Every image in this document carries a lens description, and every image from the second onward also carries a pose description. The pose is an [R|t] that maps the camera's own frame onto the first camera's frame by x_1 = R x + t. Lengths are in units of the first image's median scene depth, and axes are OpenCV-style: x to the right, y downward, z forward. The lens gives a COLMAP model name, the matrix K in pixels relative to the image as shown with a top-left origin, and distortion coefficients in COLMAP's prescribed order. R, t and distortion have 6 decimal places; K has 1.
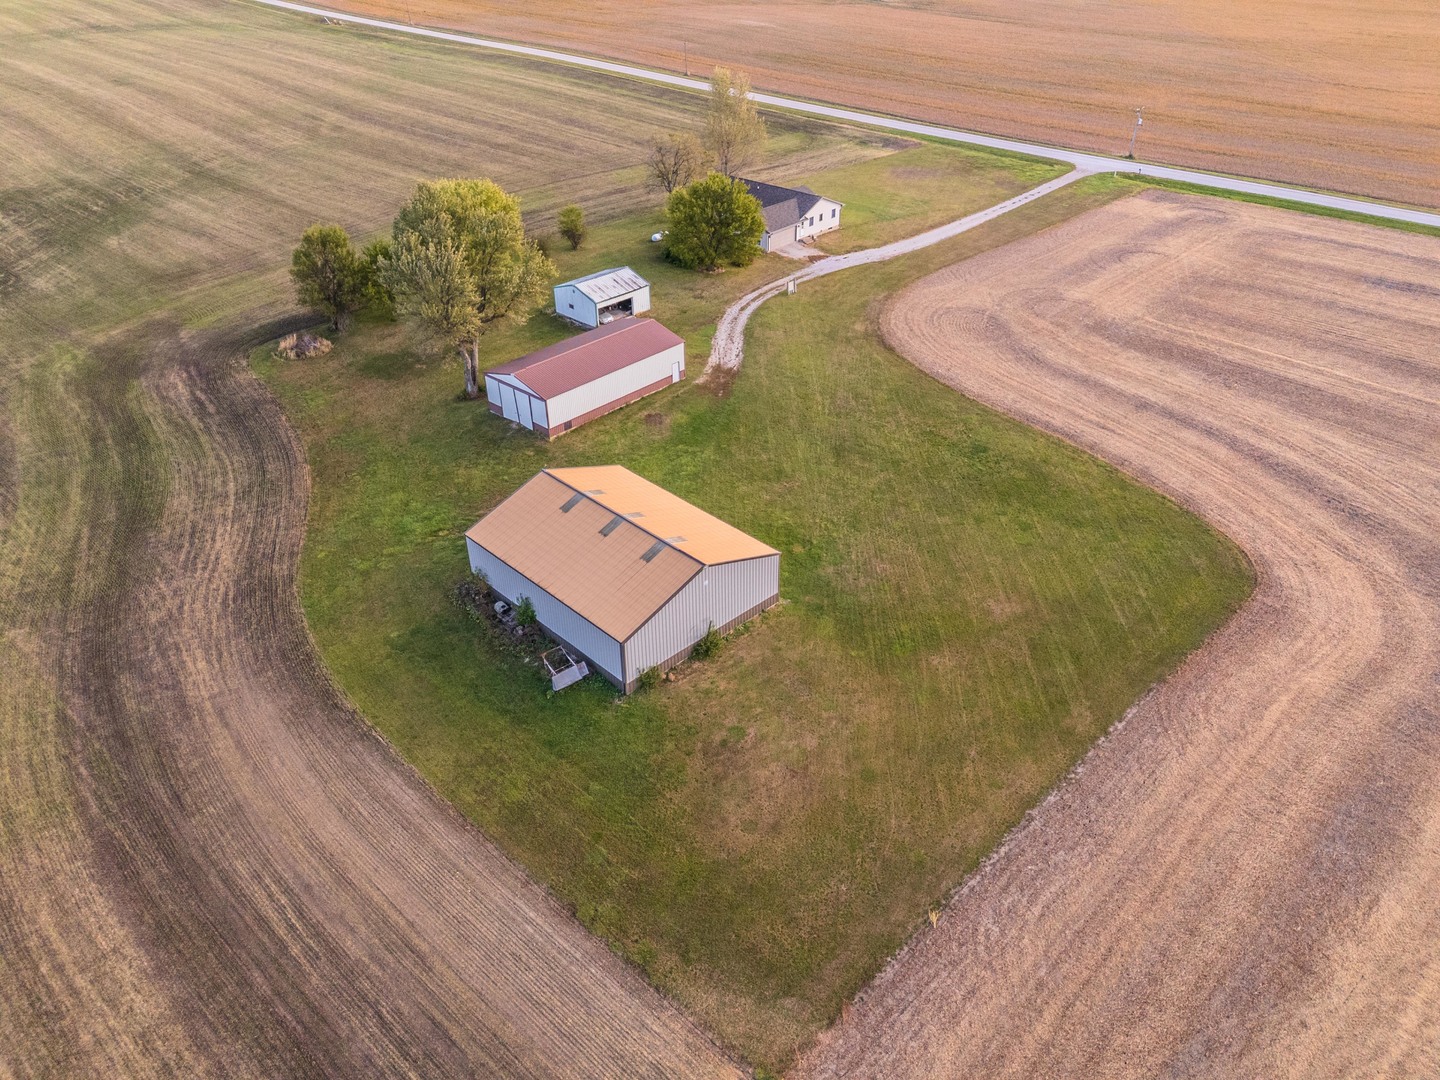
lens RADIAL K [[1057.7, 0, 726.3], [0, 1057.7, 545.0], [0, 0, 1]] dist [0.067729, -0.048341]
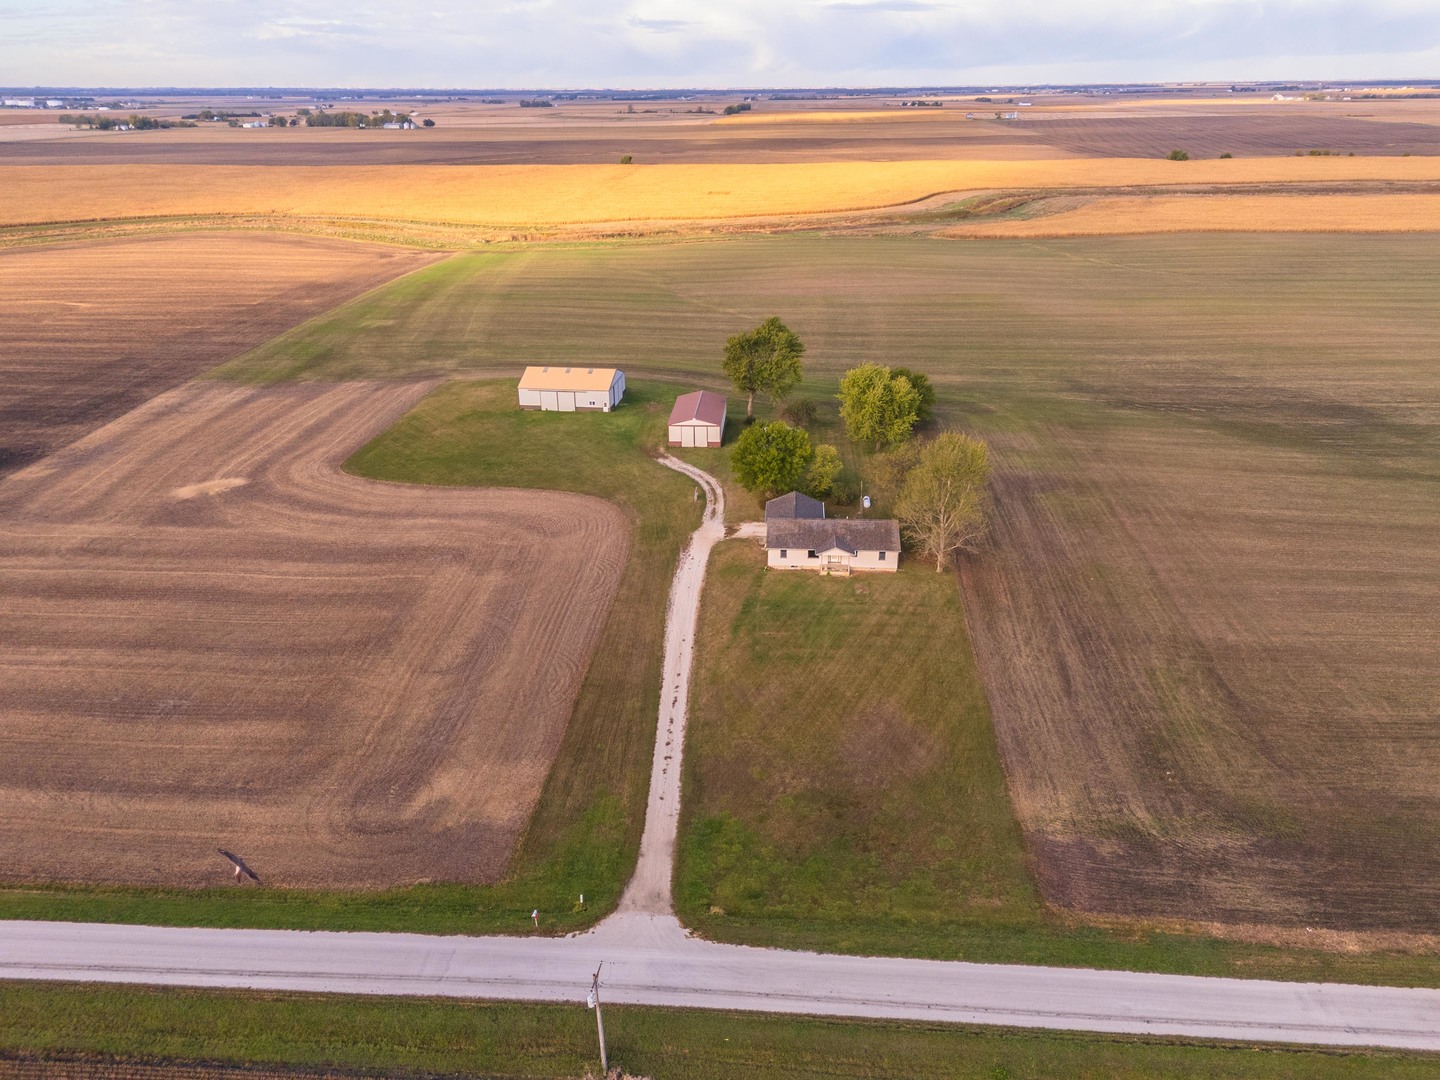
lens RADIAL K [[1057.7, 0, 726.3], [0, 1057.7, 545.0], [0, 0, 1]] dist [0.067729, -0.048341]
pose [[-0.779054, 0.260864, -0.570109, 0.851439], [-0.333453, 0.597647, 0.729128, -1.264172], [0.530927, 0.758135, -0.378613, 1.727318]]
